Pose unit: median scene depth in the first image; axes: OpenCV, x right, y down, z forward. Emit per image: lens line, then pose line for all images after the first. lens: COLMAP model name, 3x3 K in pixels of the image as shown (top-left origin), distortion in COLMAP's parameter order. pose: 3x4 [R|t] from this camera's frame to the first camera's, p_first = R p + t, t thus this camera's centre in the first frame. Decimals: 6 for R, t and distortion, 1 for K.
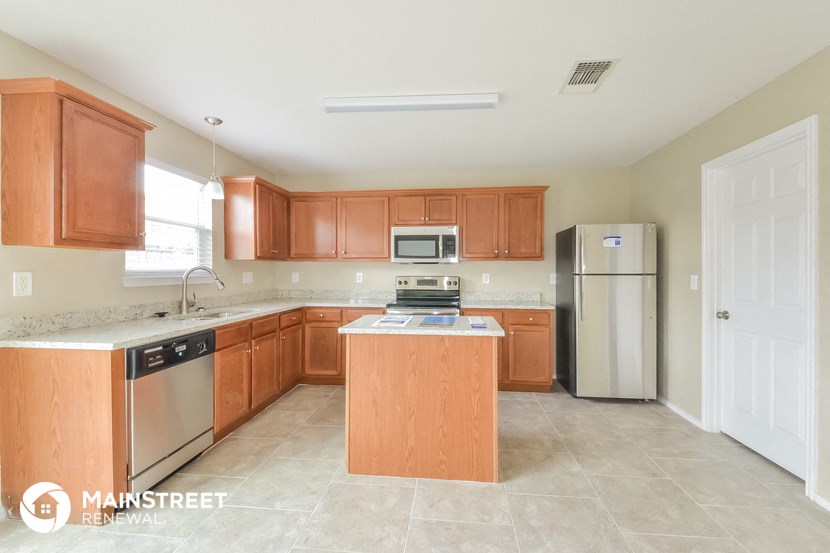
lens RADIAL K [[370.5, 0, 418.6], [0, 370.5, 270.6], [0, 0, 1]] dist [-0.001191, -0.000399]
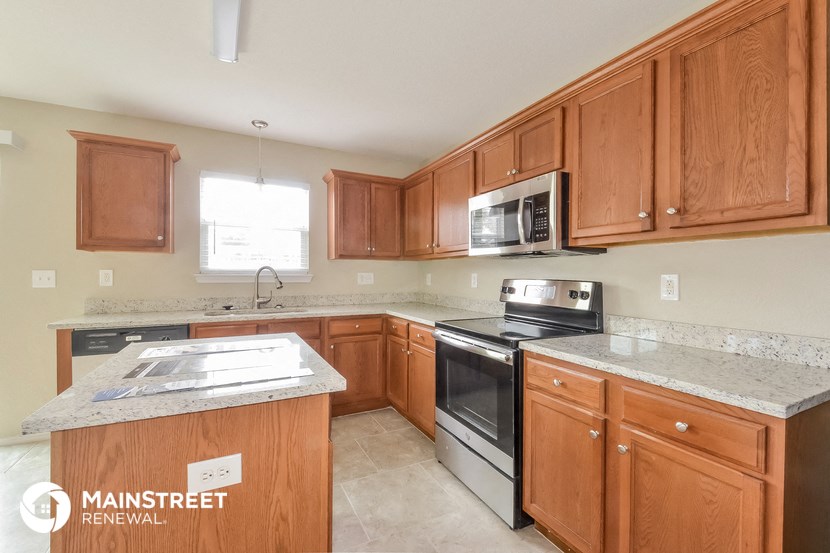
lens RADIAL K [[364.3, 0, 415.0], [0, 364.3, 276.5], [0, 0, 1]] dist [0.000134, -0.000052]
pose [[0.534252, 0.005799, -0.845305, 0.399134], [-0.003165, 0.999983, 0.004860, 0.009243], [0.845319, 0.000079, 0.534262, 0.611902]]
